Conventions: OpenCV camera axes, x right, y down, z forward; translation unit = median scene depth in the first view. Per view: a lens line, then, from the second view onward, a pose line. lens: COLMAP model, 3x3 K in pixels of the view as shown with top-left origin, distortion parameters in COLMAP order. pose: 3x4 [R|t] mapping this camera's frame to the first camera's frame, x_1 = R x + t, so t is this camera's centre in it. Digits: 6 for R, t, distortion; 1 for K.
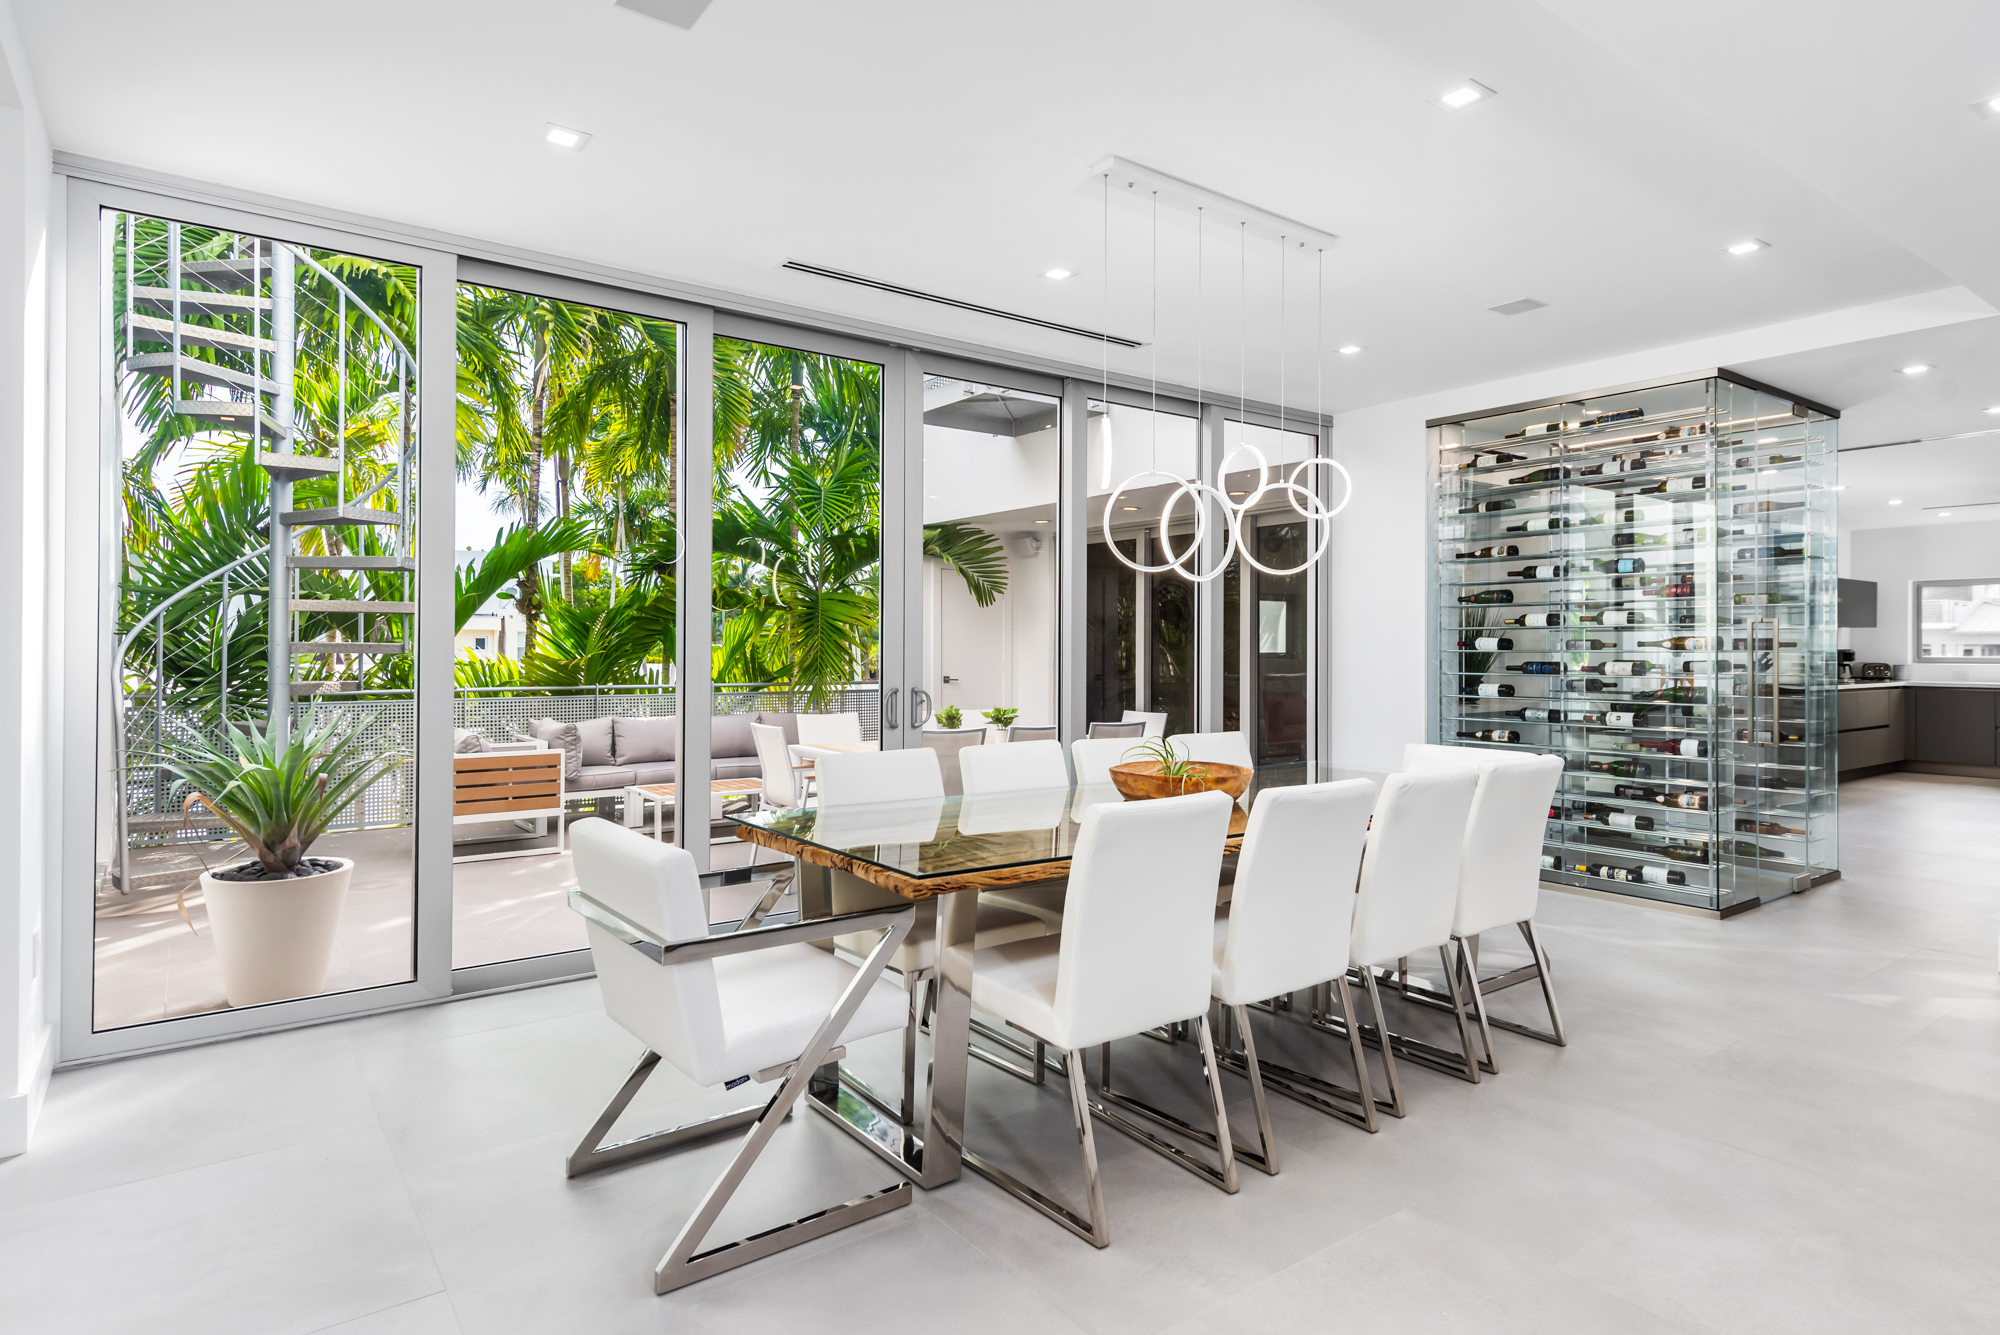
lens RADIAL K [[1093.1, 0, 1001.7], [0, 1093.1, 654.3], [0, 0, 1]] dist [-0.000728, -0.000146]
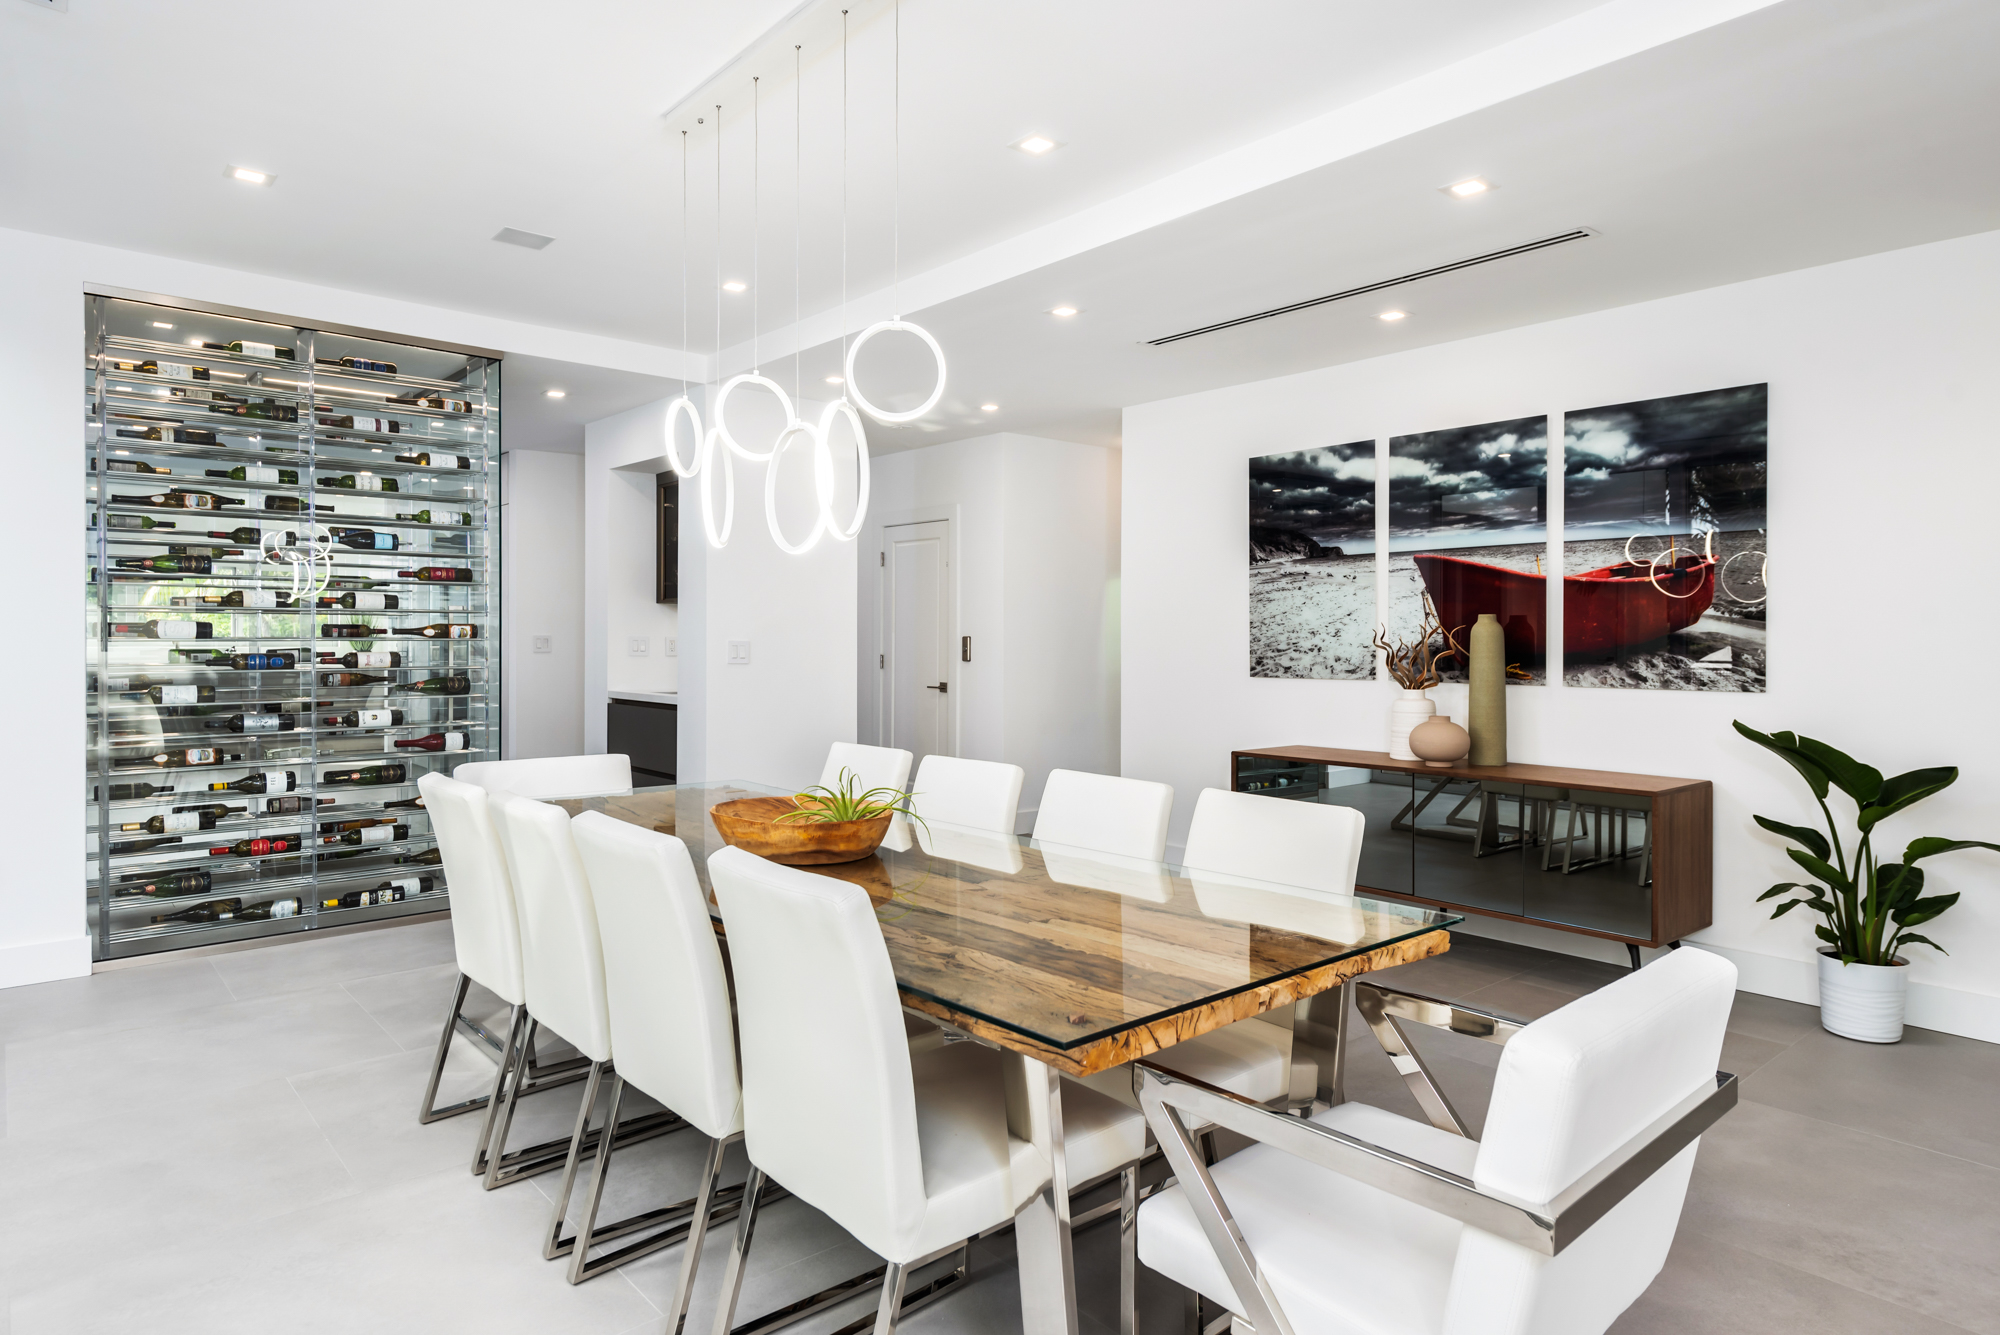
lens RADIAL K [[1141.8, 0, 1003.9], [0, 1141.8, 639.7], [0, 0, 1]] dist [0.000561, 0.000042]
pose [[-0.078579, -0.003876, 0.996900, -0.377231], [0.000726, 0.999992, 0.003946, -0.005613], [-0.996908, 0.001034, -0.078575, 0.582089]]
